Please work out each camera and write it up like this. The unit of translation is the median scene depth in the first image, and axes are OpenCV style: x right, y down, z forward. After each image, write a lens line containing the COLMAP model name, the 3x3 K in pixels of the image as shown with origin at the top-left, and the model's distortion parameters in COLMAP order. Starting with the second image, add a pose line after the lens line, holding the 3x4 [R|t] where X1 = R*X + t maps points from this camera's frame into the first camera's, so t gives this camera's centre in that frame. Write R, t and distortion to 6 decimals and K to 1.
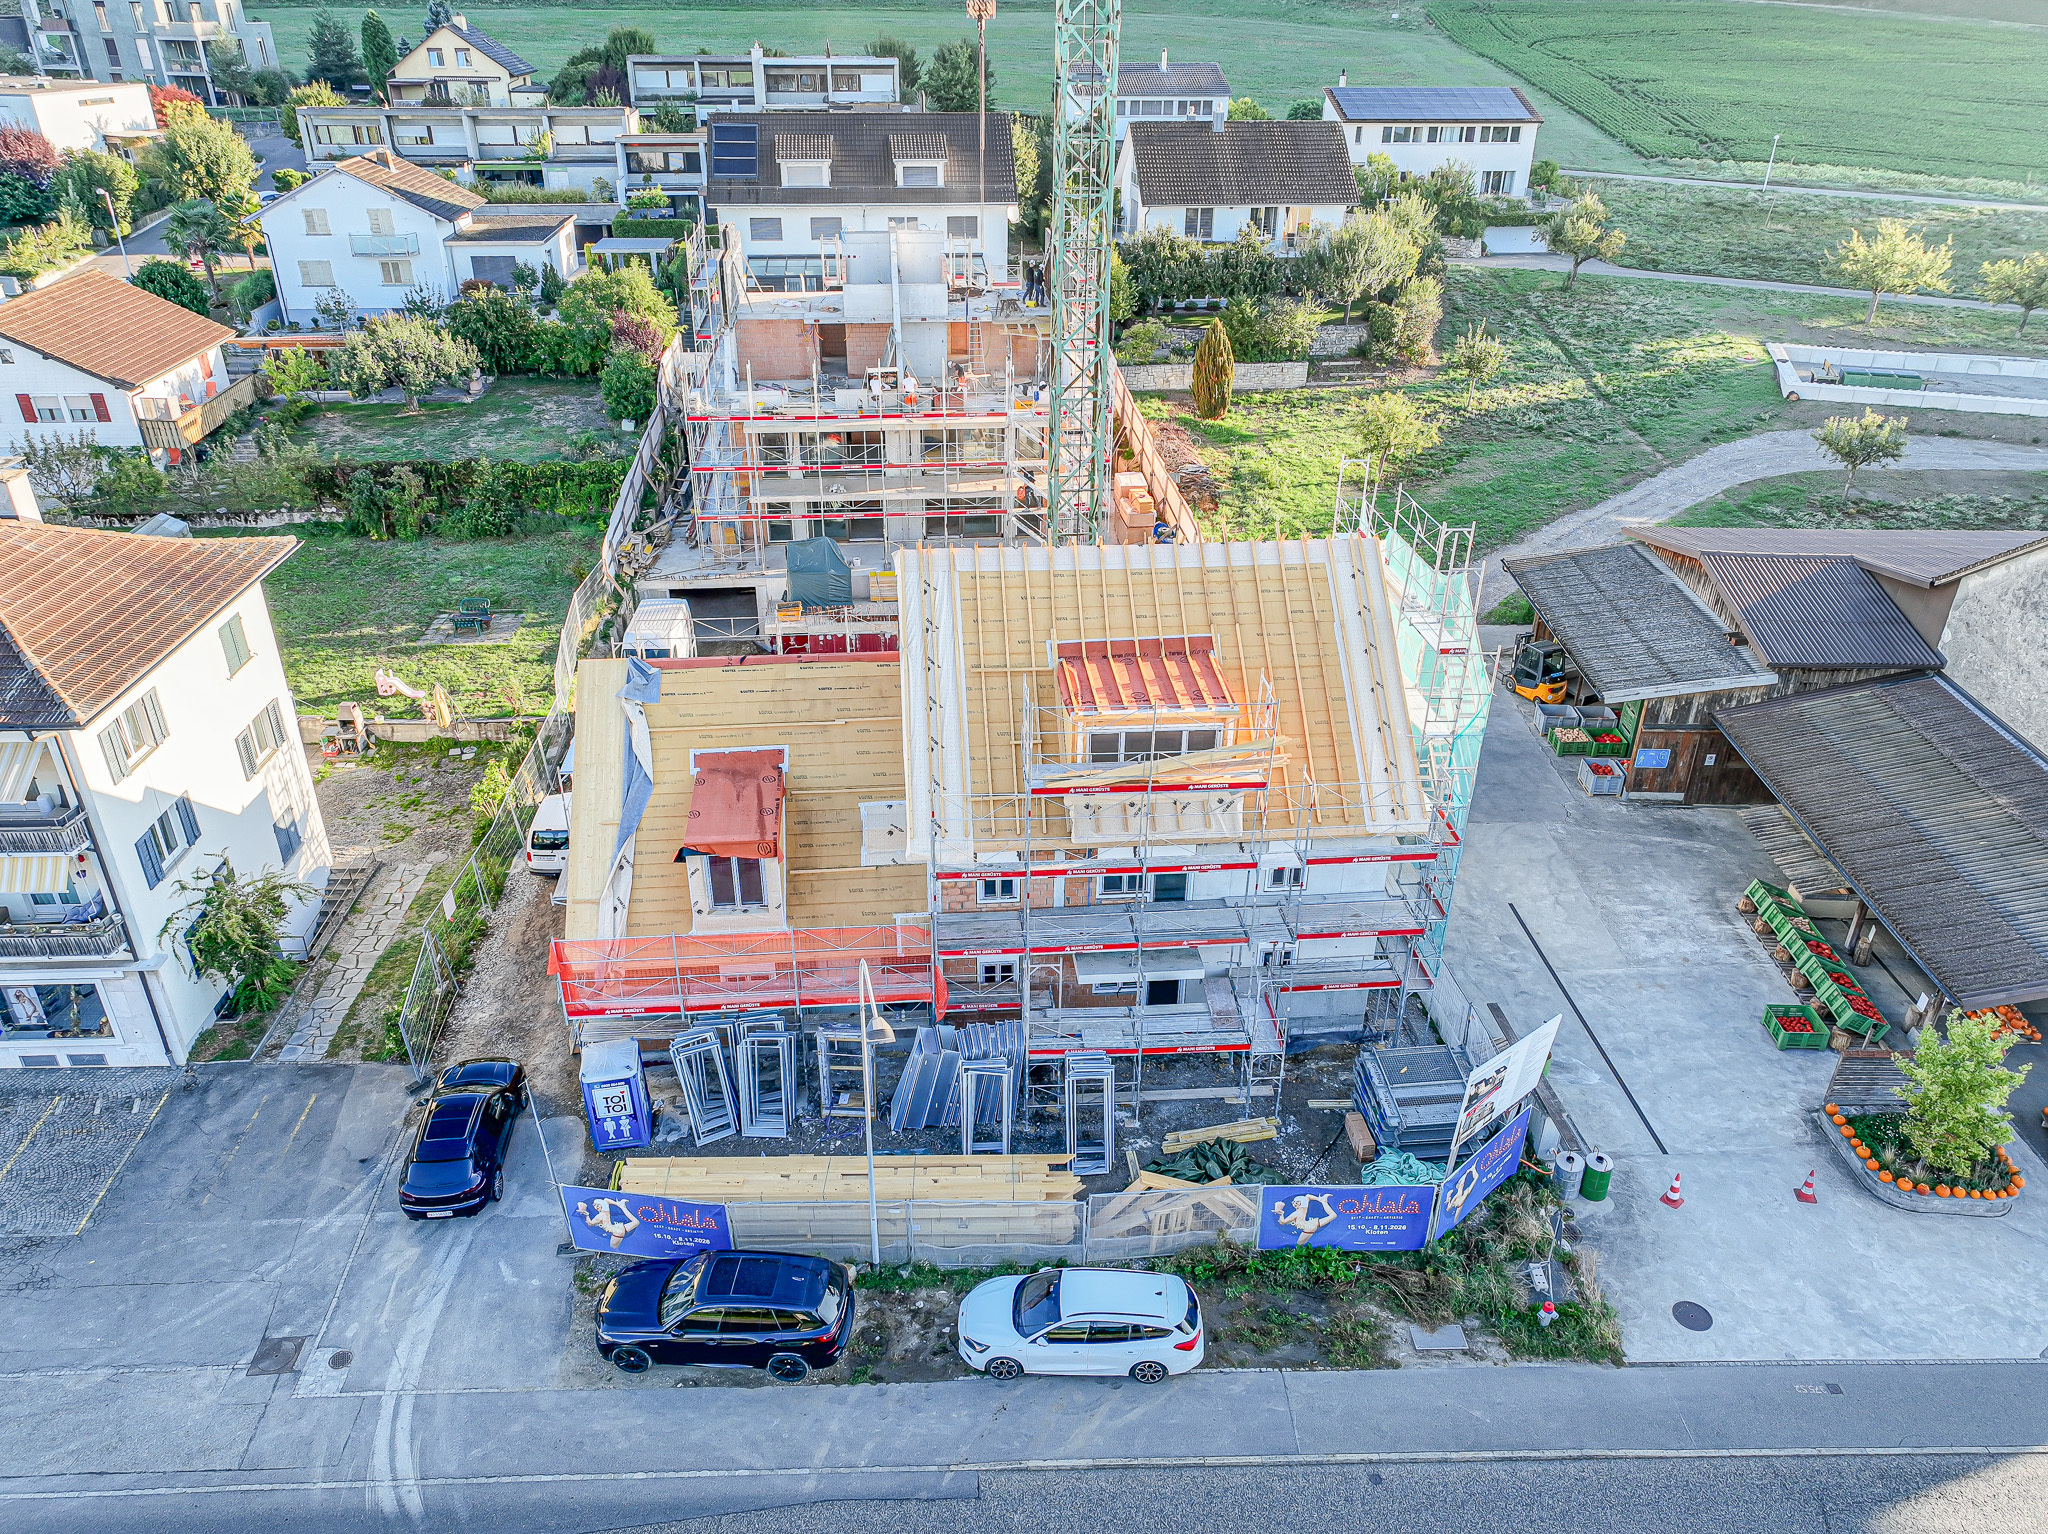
lens RADIAL K [[1437.3, 0, 1025.7], [0, 1437.3, 773.1], [0, 0, 1]] dist [-0.006489, 0.024694]
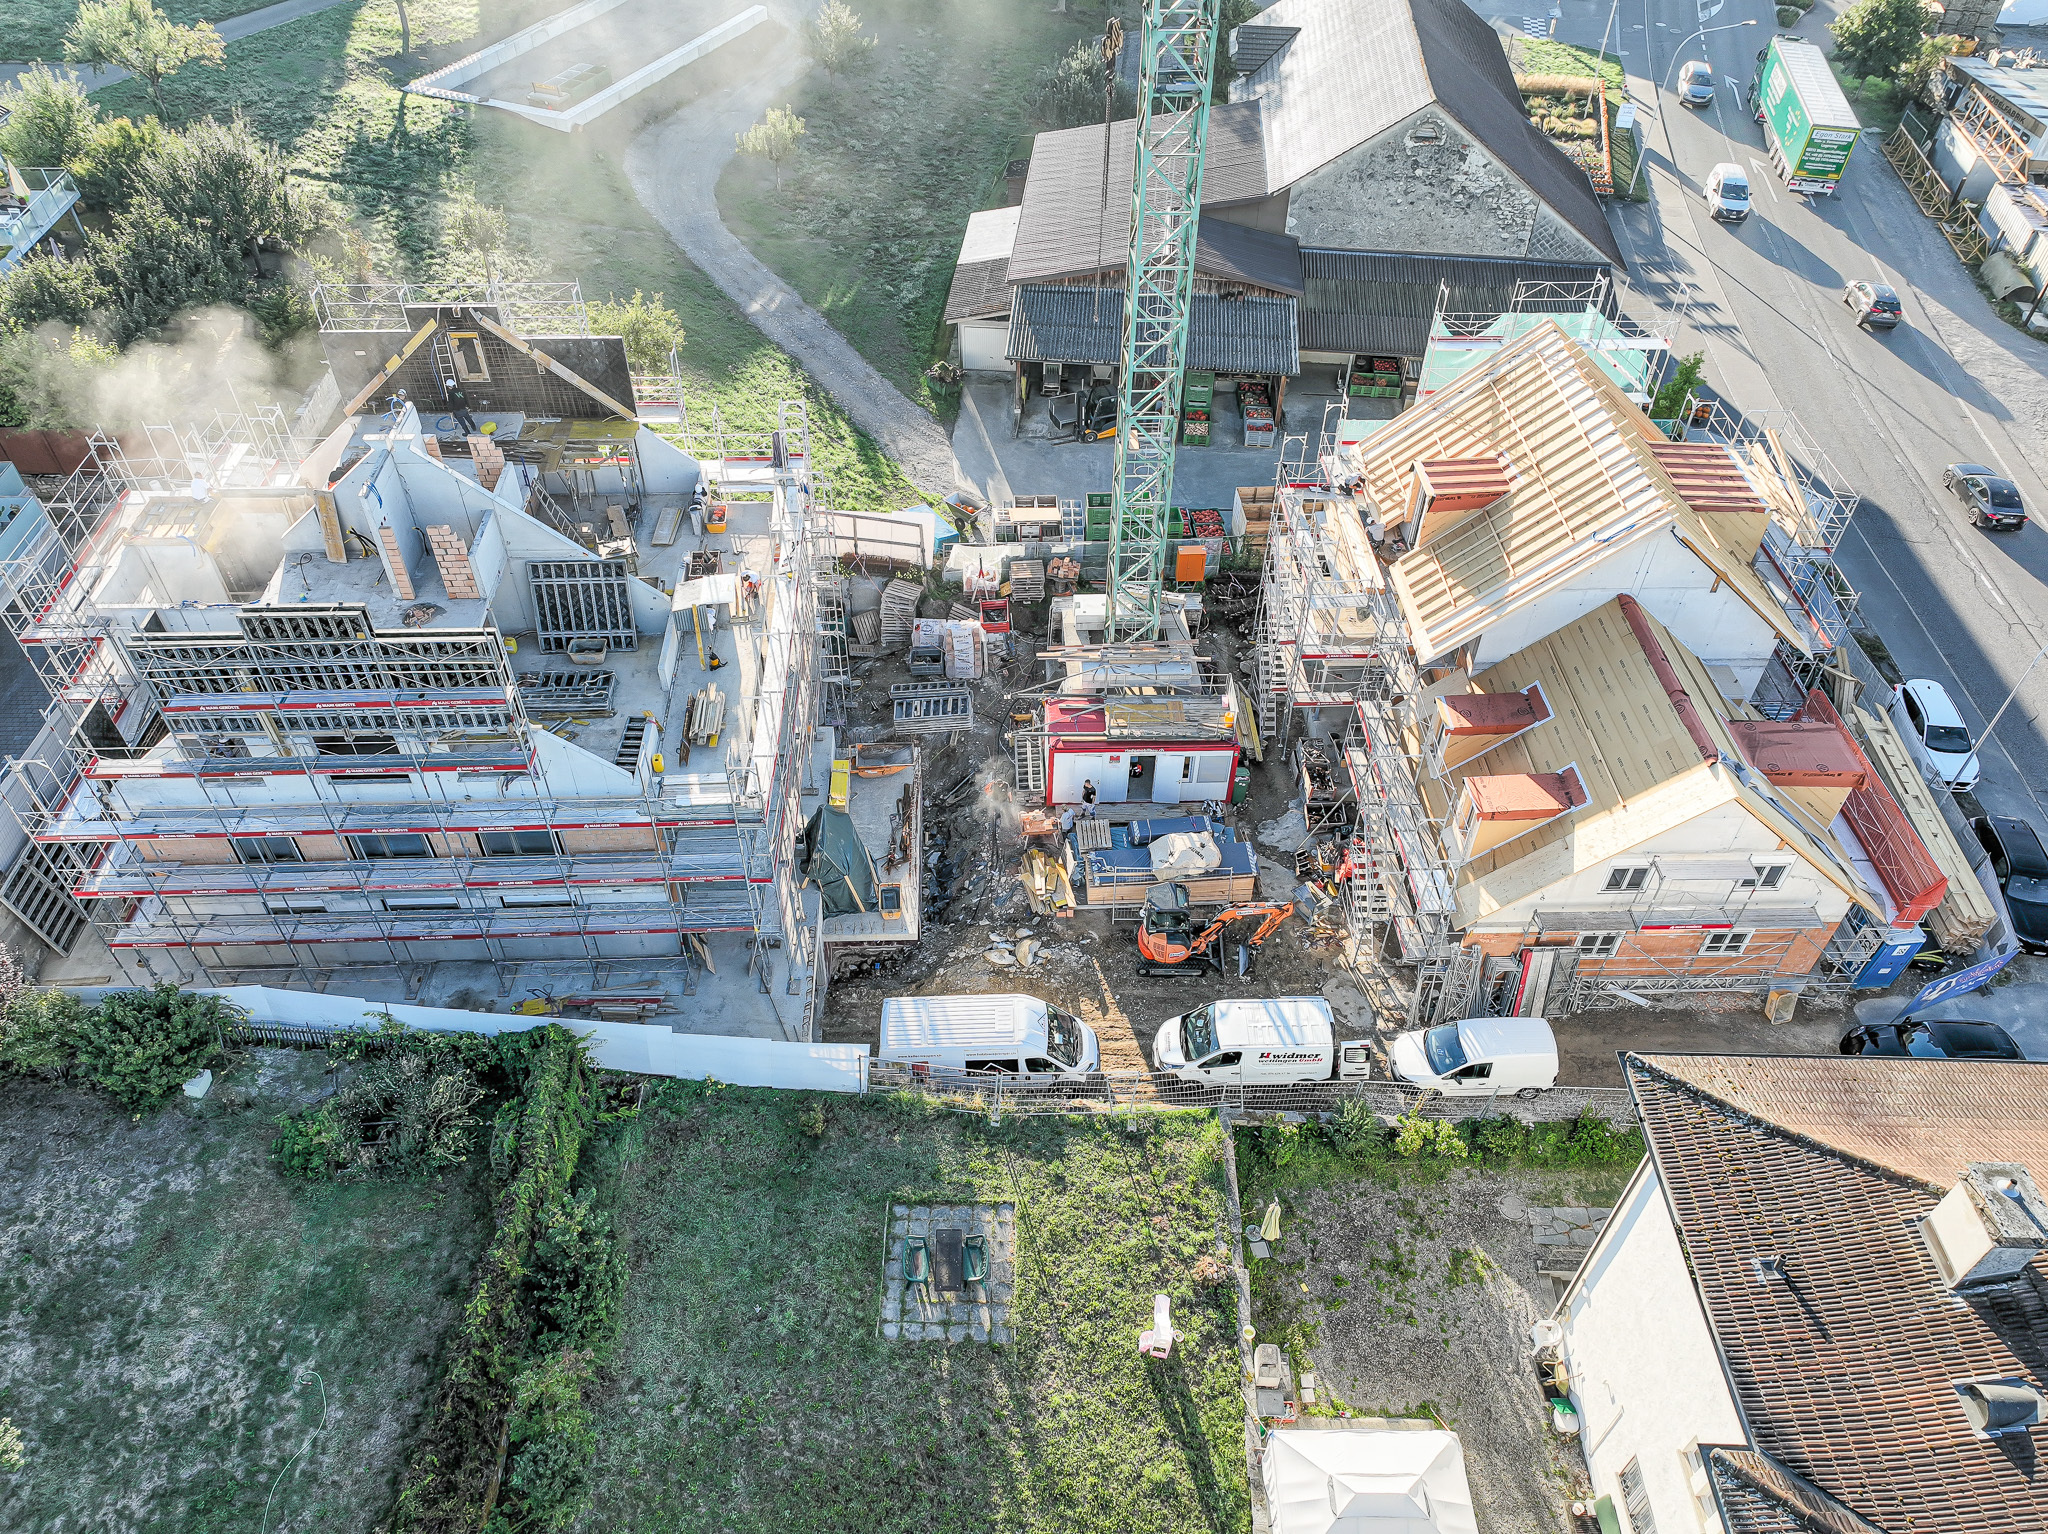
lens RADIAL K [[1437.3, 0, 1021.8], [0, 1437.3, 774.2], [0, 0, 1]] dist [-0.006489, 0.024694]
pose [[0.064277, -0.701731, 0.709537, -1.062731], [0.470663, 0.648278, 0.598508, -0.942206], [-0.879969, 0.295482, 0.371948, 1.074921]]
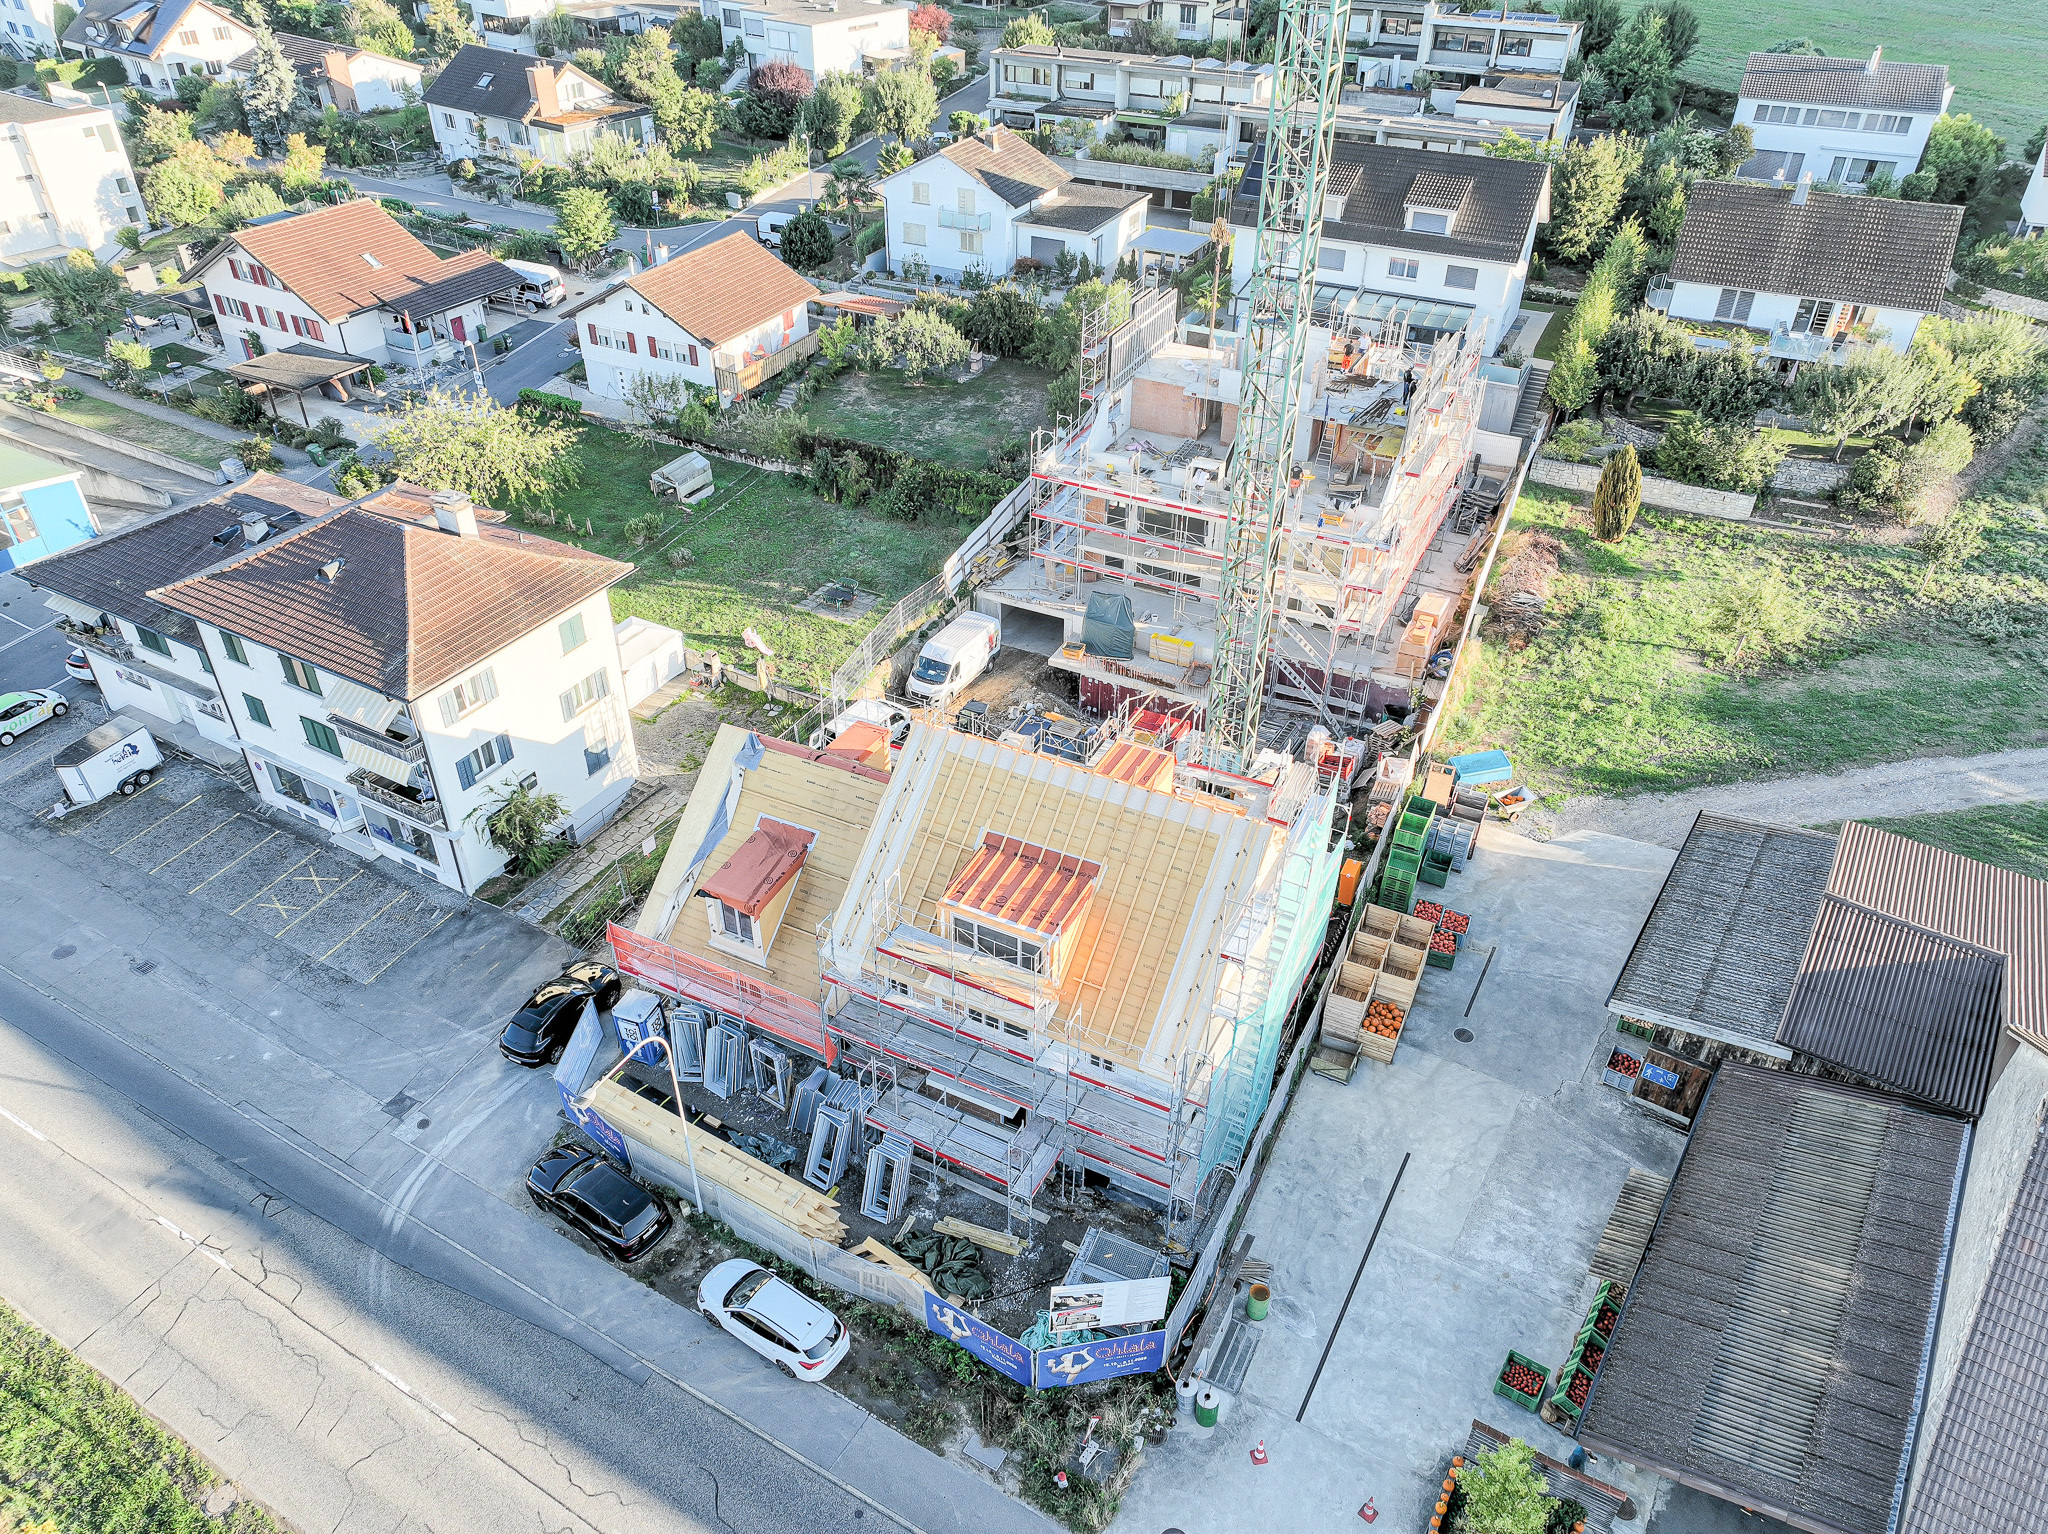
lens RADIAL K [[1437.3, 0, 1027.3], [0, 1437.3, 775.1], [0, 0, 1]] dist [-0.006489, 0.024694]
pose [[0.848561, 0.312282, -0.427112, 0.560112], [-0.257809, 0.948969, 0.181638, -0.365471], [0.462038, -0.044018, 0.885767, -0.104265]]
